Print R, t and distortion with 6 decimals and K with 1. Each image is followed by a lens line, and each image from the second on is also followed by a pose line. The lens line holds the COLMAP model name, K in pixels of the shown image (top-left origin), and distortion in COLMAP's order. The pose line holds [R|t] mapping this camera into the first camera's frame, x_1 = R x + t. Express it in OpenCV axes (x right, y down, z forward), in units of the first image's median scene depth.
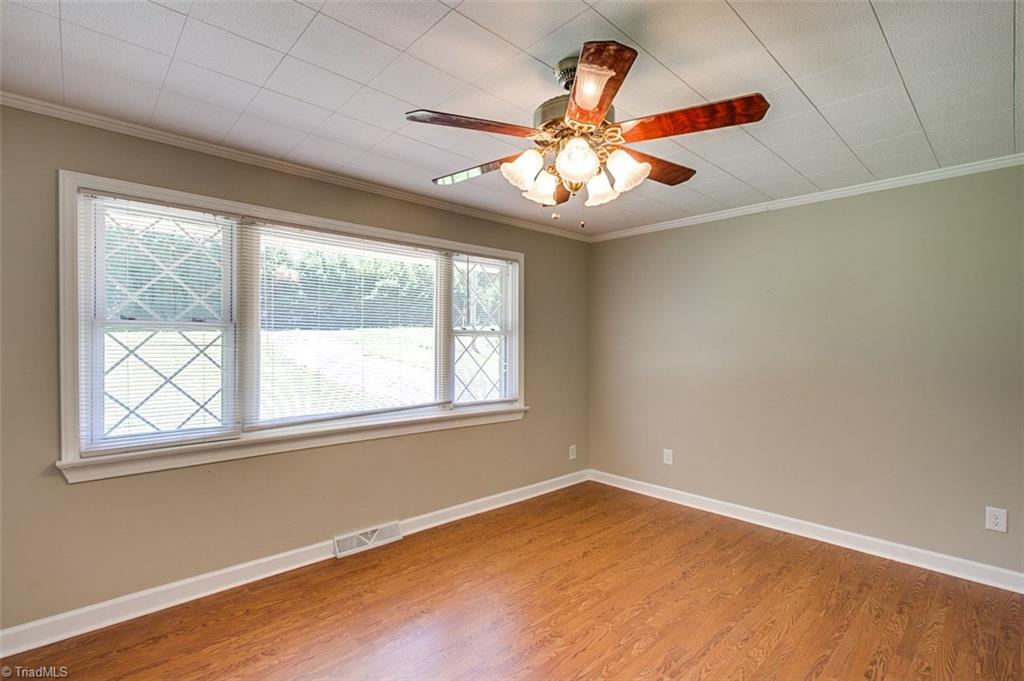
lens RADIAL K [[474.0, 0, 523.9], [0, 474.0, 333.5], [0, 0, 1]] dist [-0.005228, 0.000382]
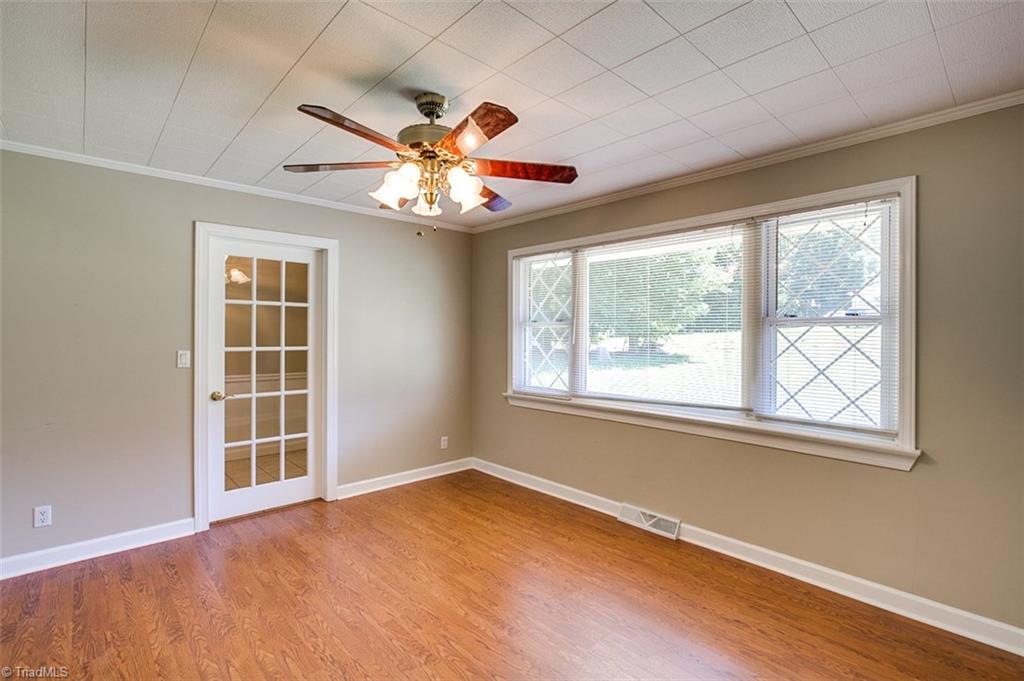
lens RADIAL K [[478.1, 0, 510.3], [0, 478.1, 316.6], [0, 0, 1]] dist [-0.011437, 0.000596]
pose [[-0.020917, -0.043717, -0.998825, 0.711383], [0.017382, 0.998877, -0.044084, 0.019353], [0.999630, -0.018284, -0.020133, 0.676583]]
